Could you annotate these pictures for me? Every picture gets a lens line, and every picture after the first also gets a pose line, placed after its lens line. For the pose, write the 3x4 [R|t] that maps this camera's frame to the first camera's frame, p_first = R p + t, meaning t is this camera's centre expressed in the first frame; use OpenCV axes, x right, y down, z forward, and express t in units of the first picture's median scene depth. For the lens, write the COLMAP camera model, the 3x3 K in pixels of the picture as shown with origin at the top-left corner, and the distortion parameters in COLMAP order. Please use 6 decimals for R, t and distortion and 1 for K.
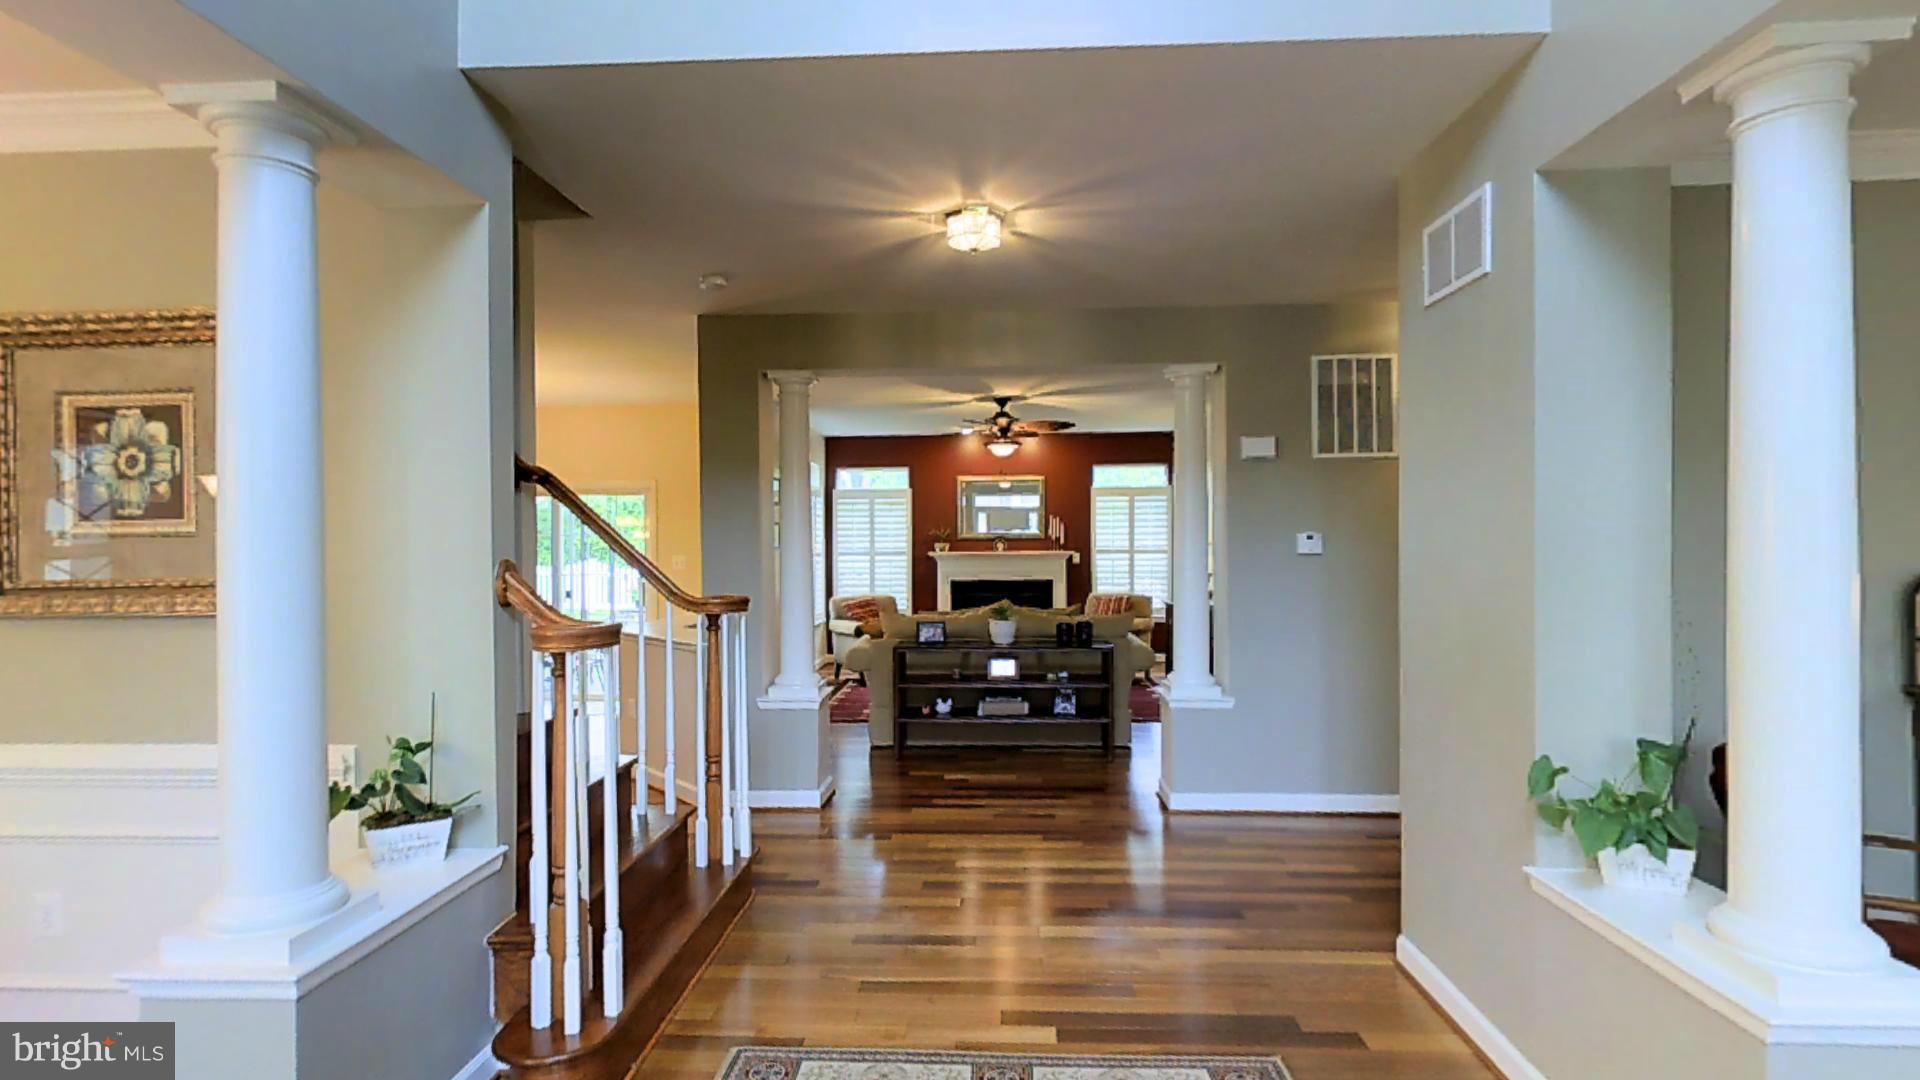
lens RADIAL K [[932.4, 0, 955.9], [0, 932.4, 540.2], [0, 0, 1]] dist [-0.000644, 0.000000]
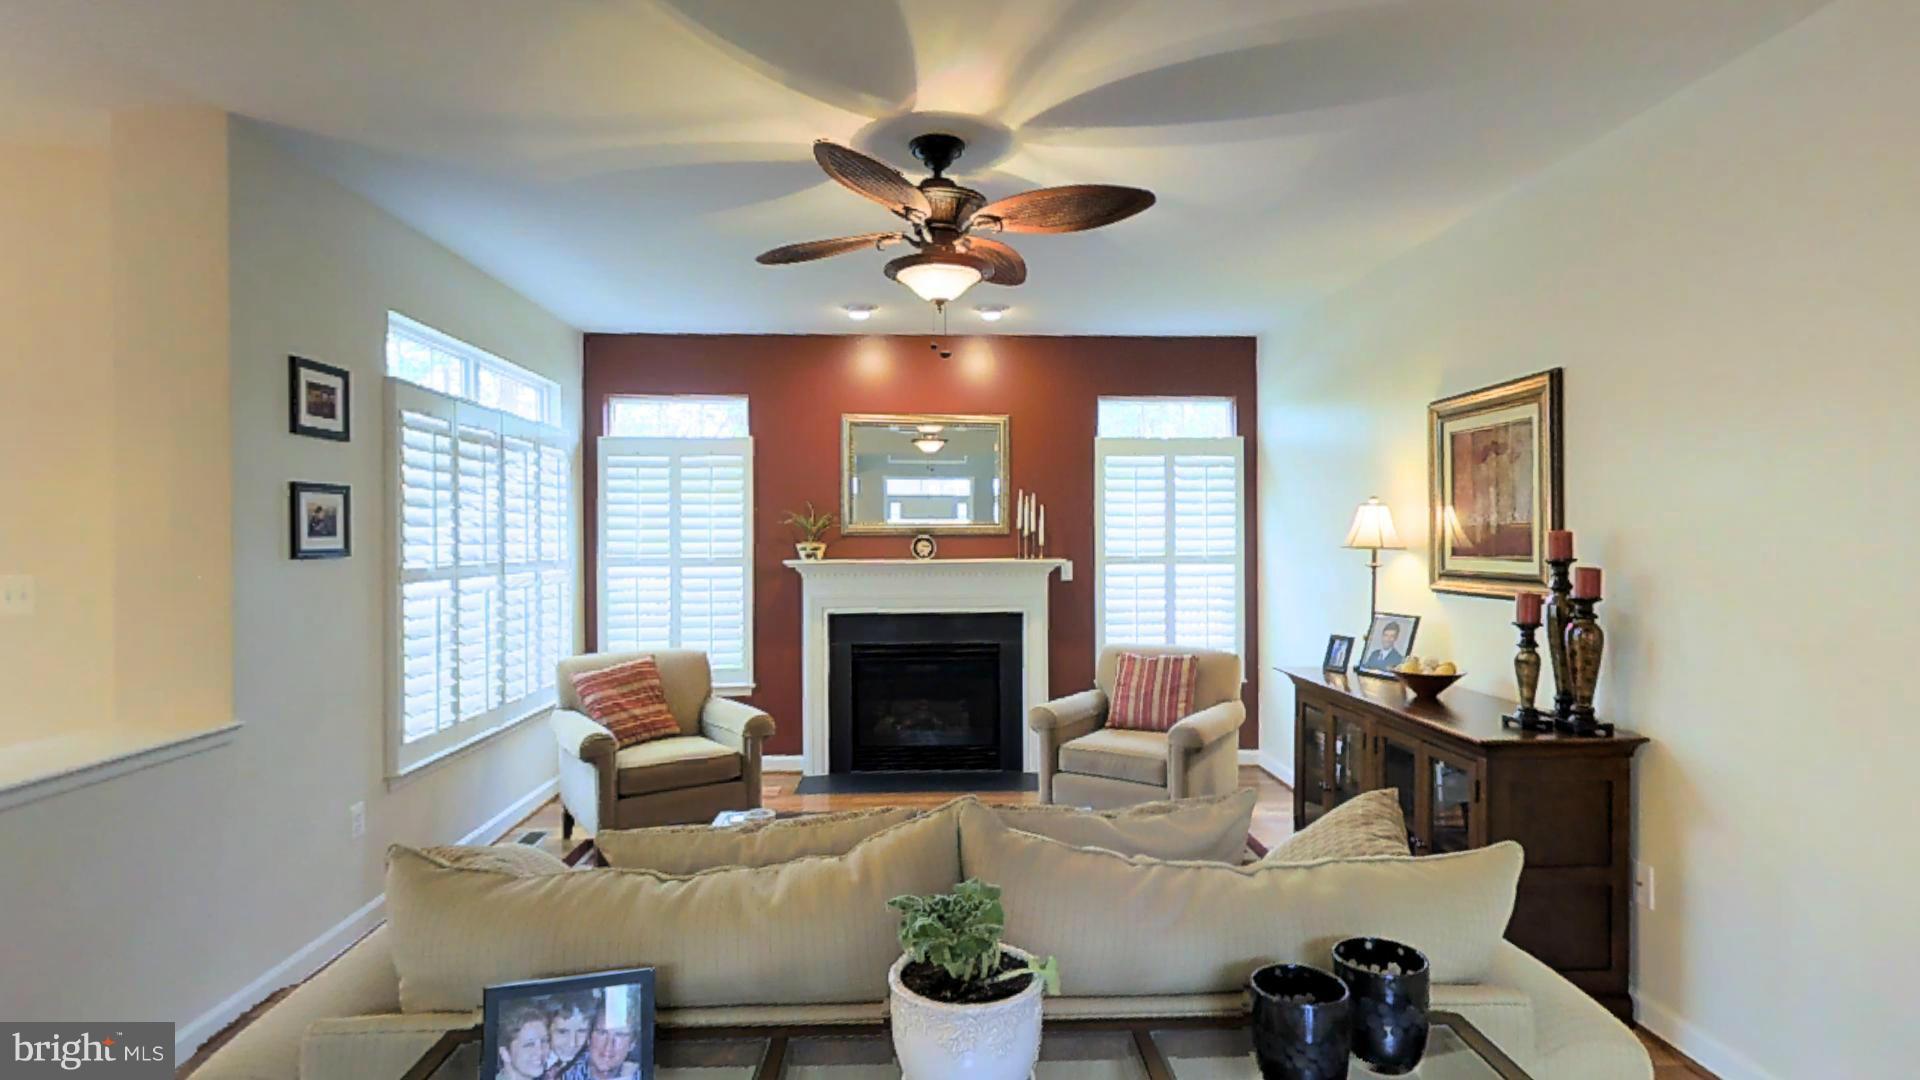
lens RADIAL K [[932.4, 0, 951.9], [0, 932.4, 539.1], [0, 0, 1]] dist [-0.000644, 0.000000]
pose [[0.996286, 0.004372, 0.085997, 0.018210], [-0.004651, 0.999985, 0.003049, -0.000522], [-0.085982, -0.003437, 0.996291, 0.476532]]
